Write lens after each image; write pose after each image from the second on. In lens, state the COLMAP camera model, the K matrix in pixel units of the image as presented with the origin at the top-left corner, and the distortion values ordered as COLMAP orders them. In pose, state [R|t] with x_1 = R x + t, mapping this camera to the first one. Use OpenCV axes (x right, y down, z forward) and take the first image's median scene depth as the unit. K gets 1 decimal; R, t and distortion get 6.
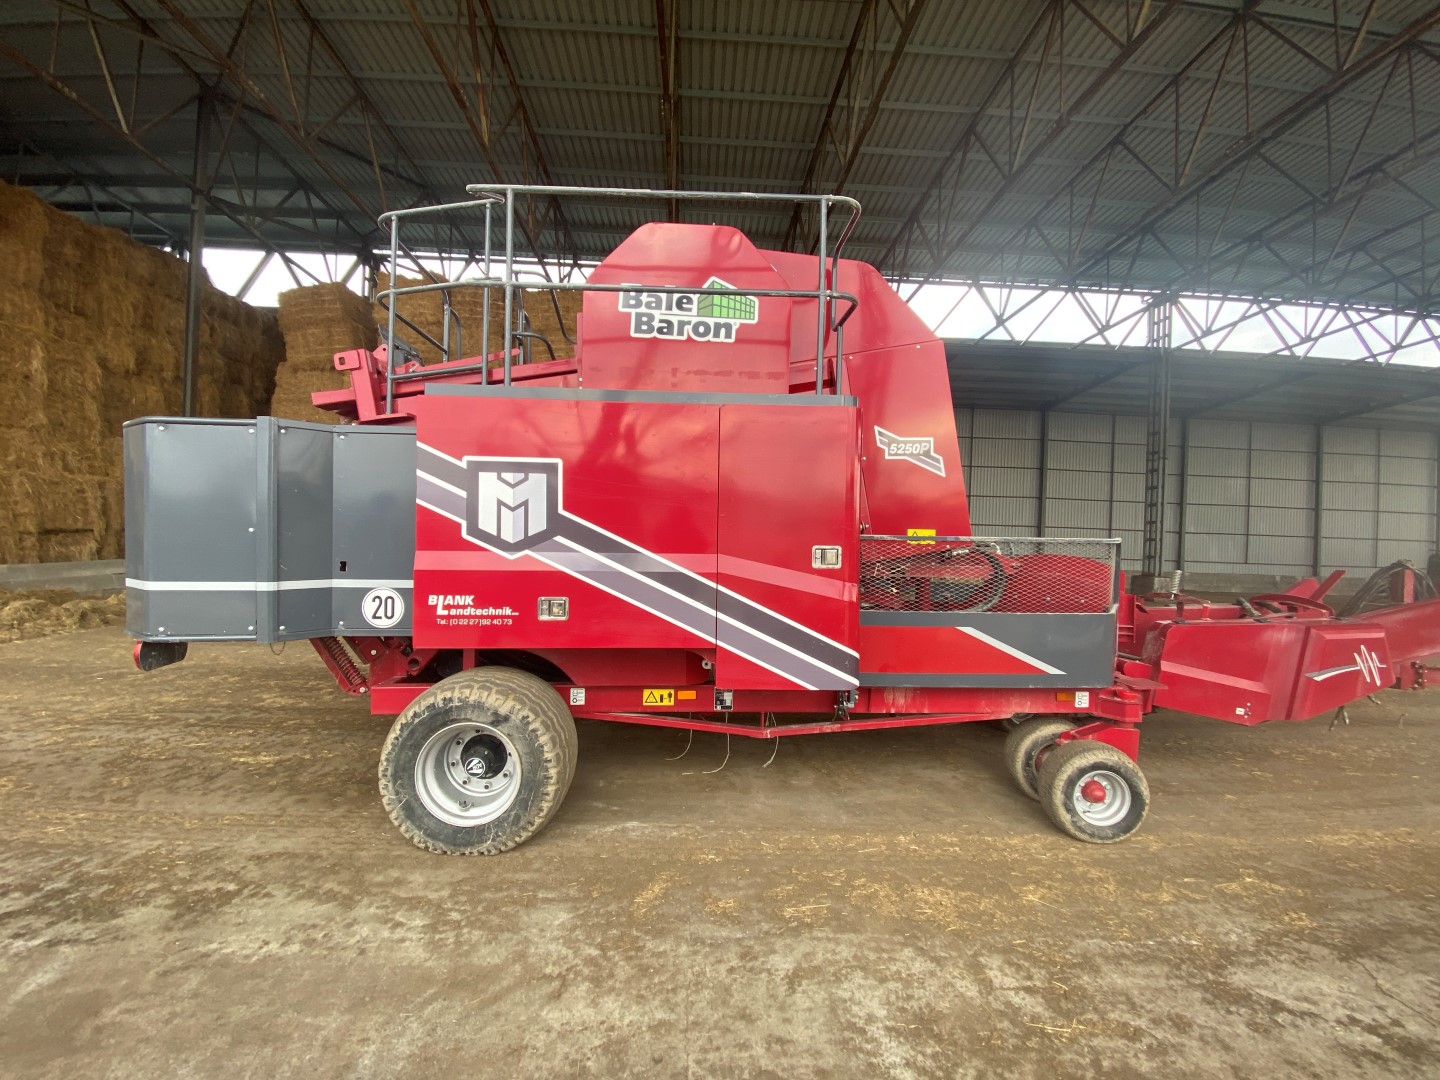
lens RADIAL K [[581.5, 0, 713.5], [0, 581.5, 541.2], [0, 0, 1]] dist [0.012954, -0.016805]
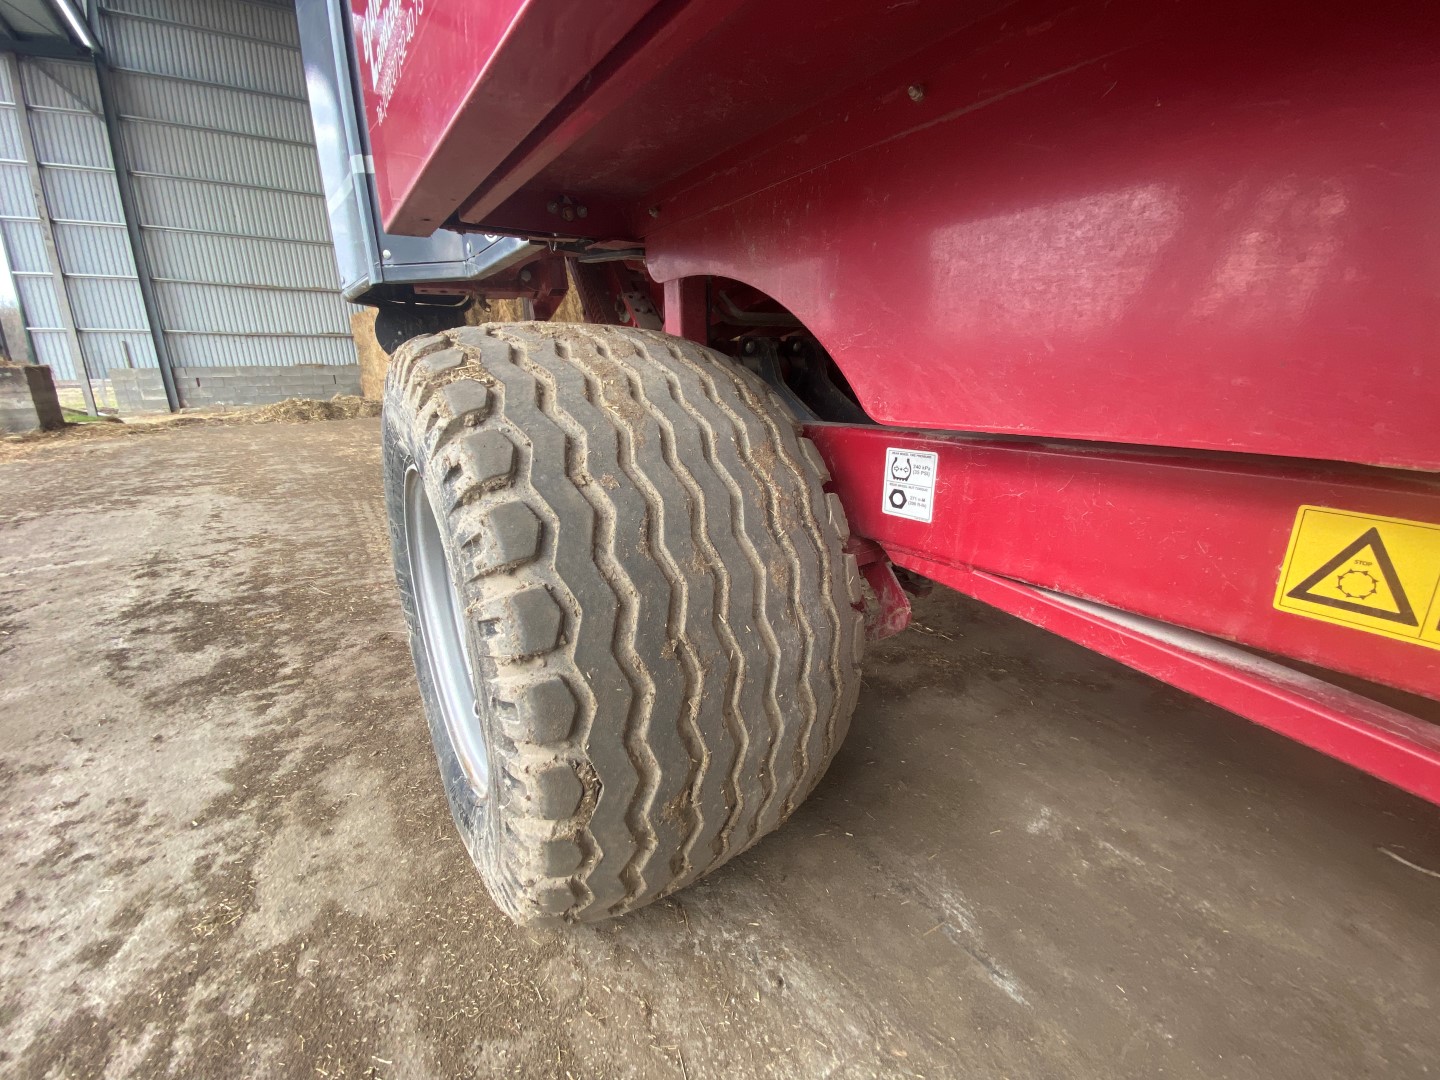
lens RADIAL K [[581.5, 0, 712.8], [0, 581.5, 535.8], [0, 0, 1]] dist [0.012954, -0.016805]
pose [[0.526103, 0.208204, -0.824540, -0.080687], [0.012031, 0.967648, 0.252017, 0.234233], [0.850336, -0.142507, 0.506578, 0.833559]]
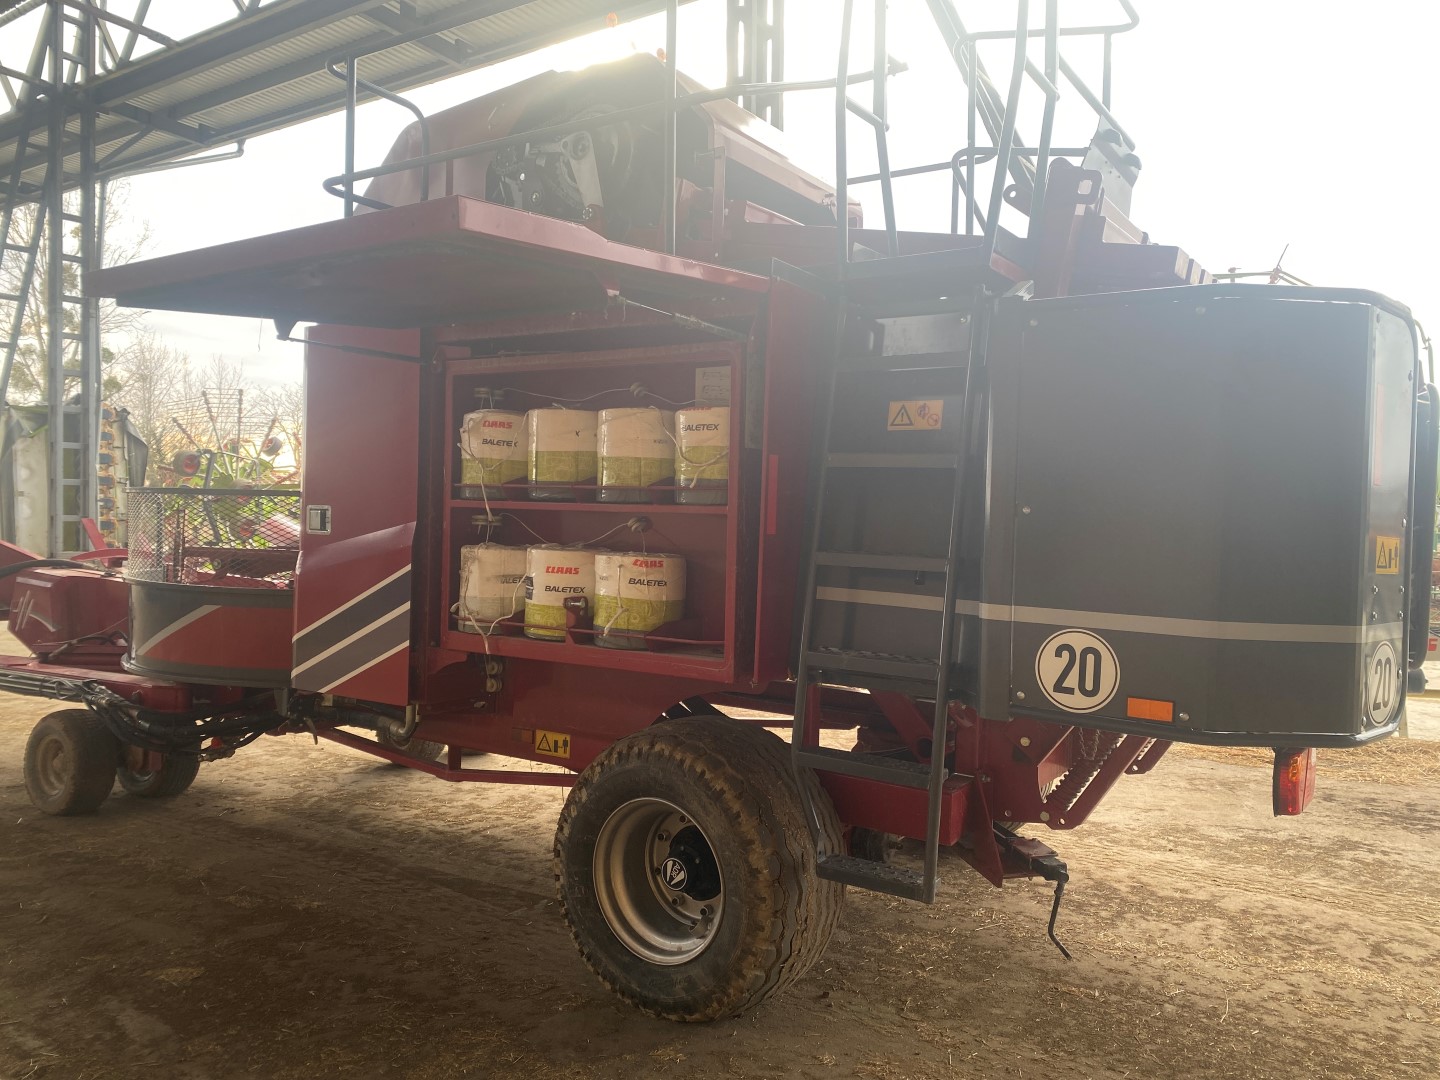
lens RADIAL K [[1097.8, 0, 728.5], [0, 1097.8, 524.9], [0, 0, 1]] dist [0.039939, -0.035605]
pose [[-0.808519, -0.045543, 0.586705, -1.049726], [-0.031623, 0.998923, 0.033962, -0.041479], [-0.587620, 0.008906, -0.809088, 2.473834]]
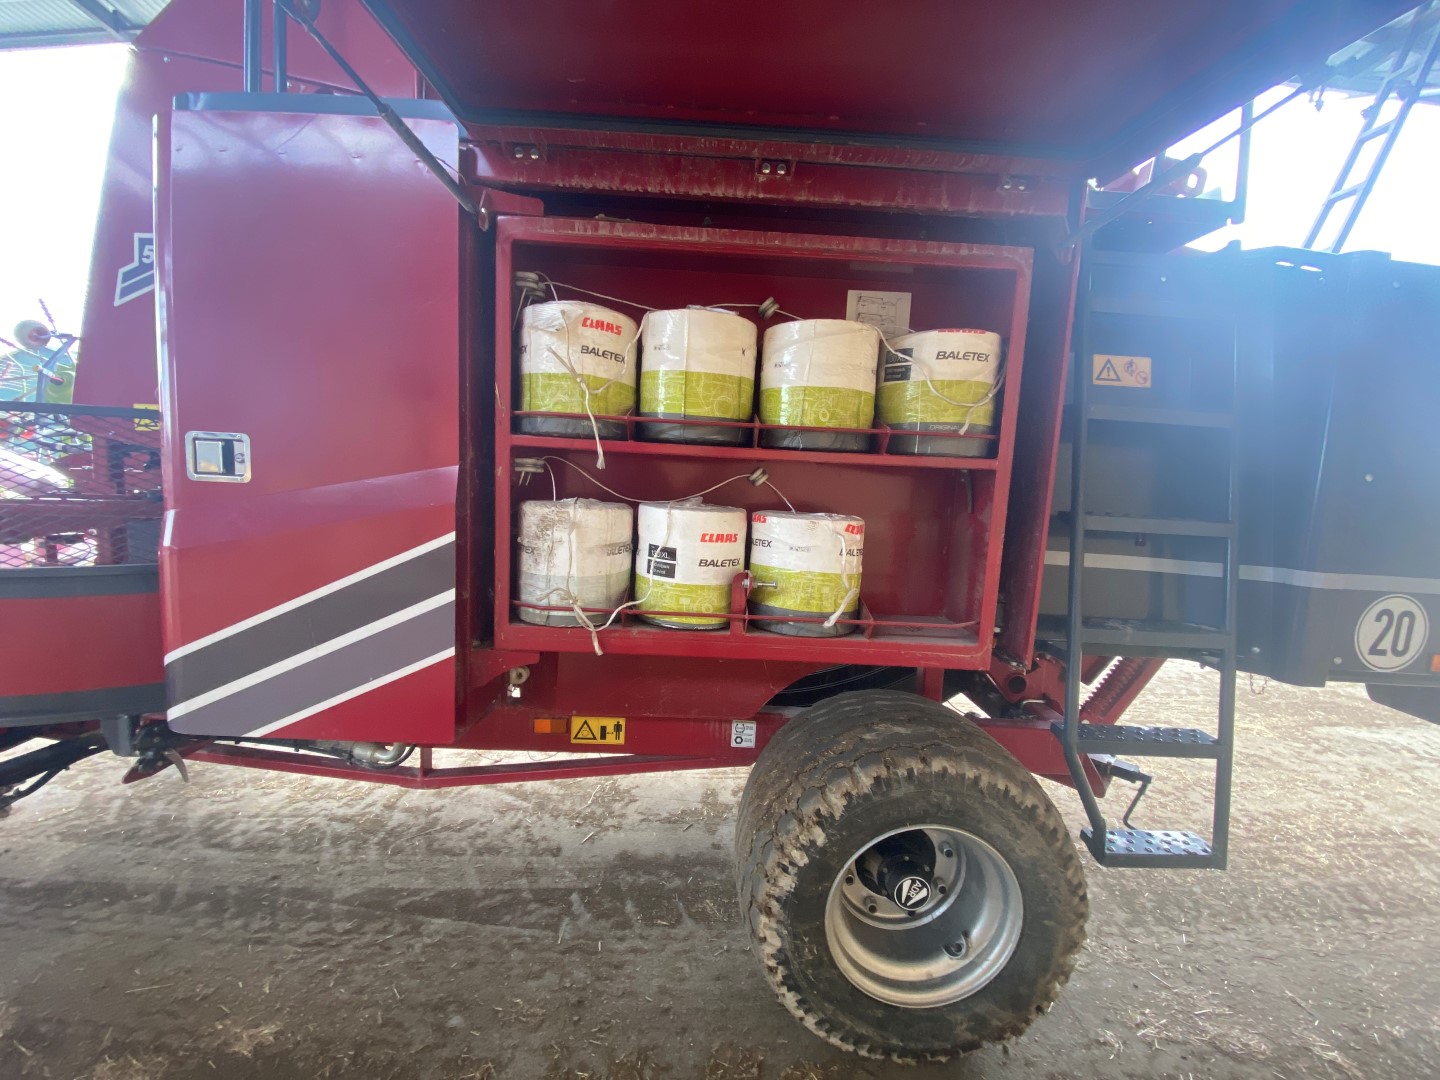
lens RADIAL K [[581.5, 0, 714.2], [0, 581.5, 537.7], [0, 0, 1]] dist [0.012954, -0.016805]
pose [[-0.997240, -0.071039, 0.021560, -0.230498], [-0.067730, 0.989510, 0.127607, -0.006930], [-0.030398, 0.125795, -0.991590, 2.092377]]
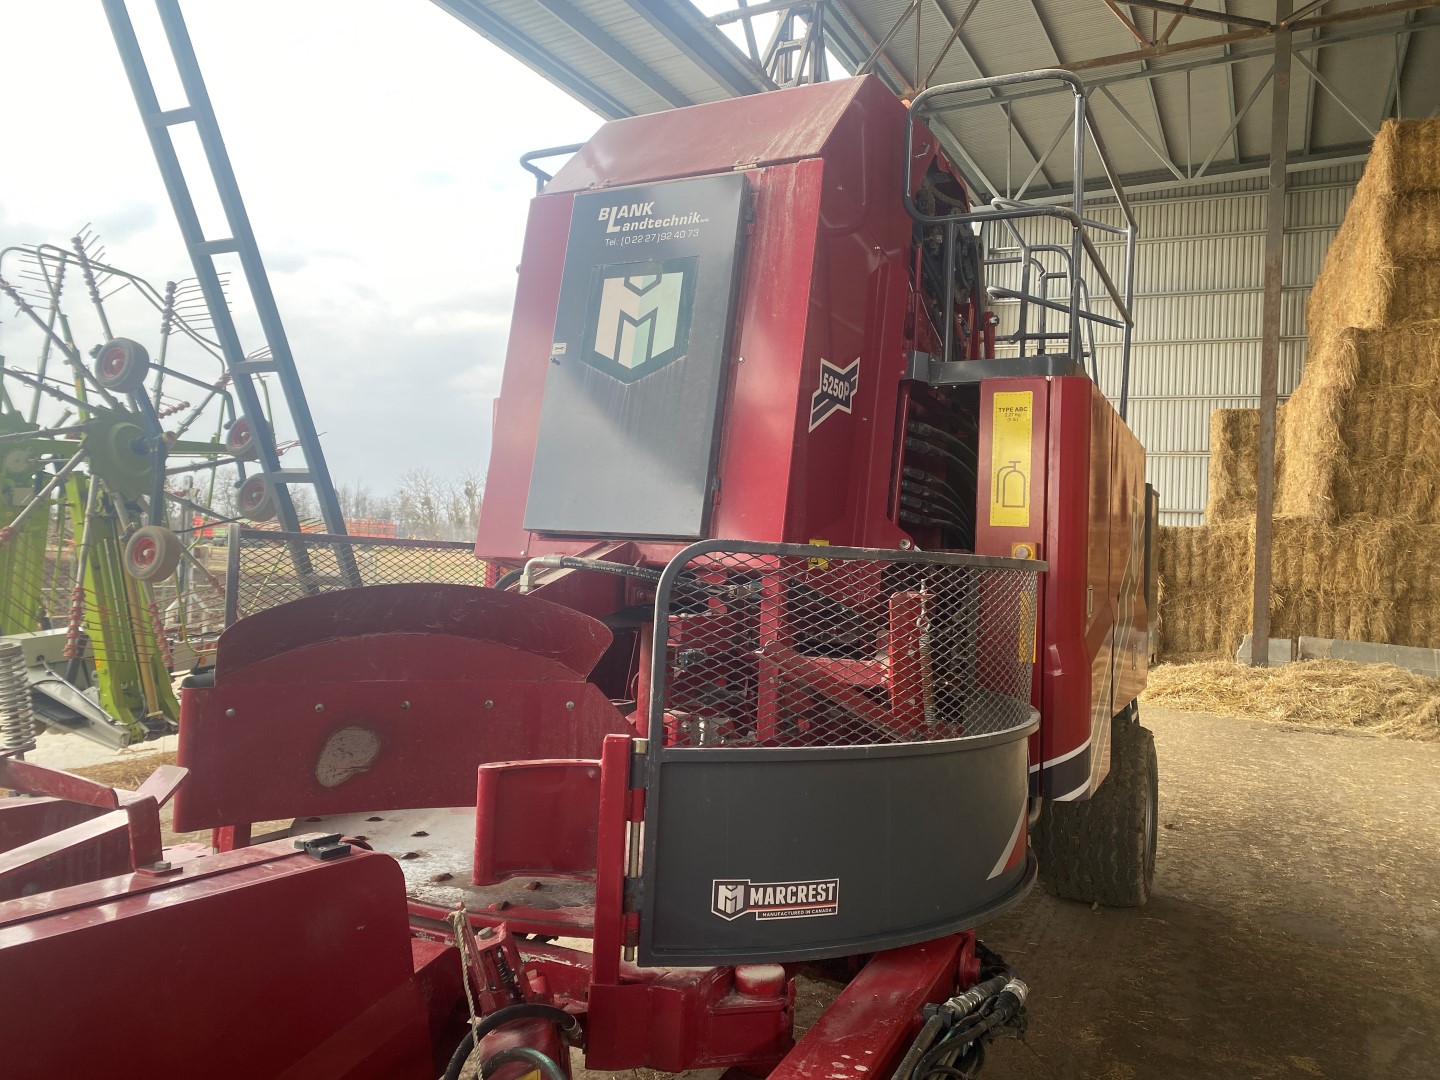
lens RADIAL K [[1097.8, 0, 716.7], [0, 1097.8, 527.6], [0, 0, 1]] dist [0.039939, -0.035605]
pose [[-0.482226, -0.068645, -0.873353, 1.377238], [-0.061194, 0.997130, -0.044585, 0.012379], [0.873907, 0.031944, -0.485042, 1.905600]]
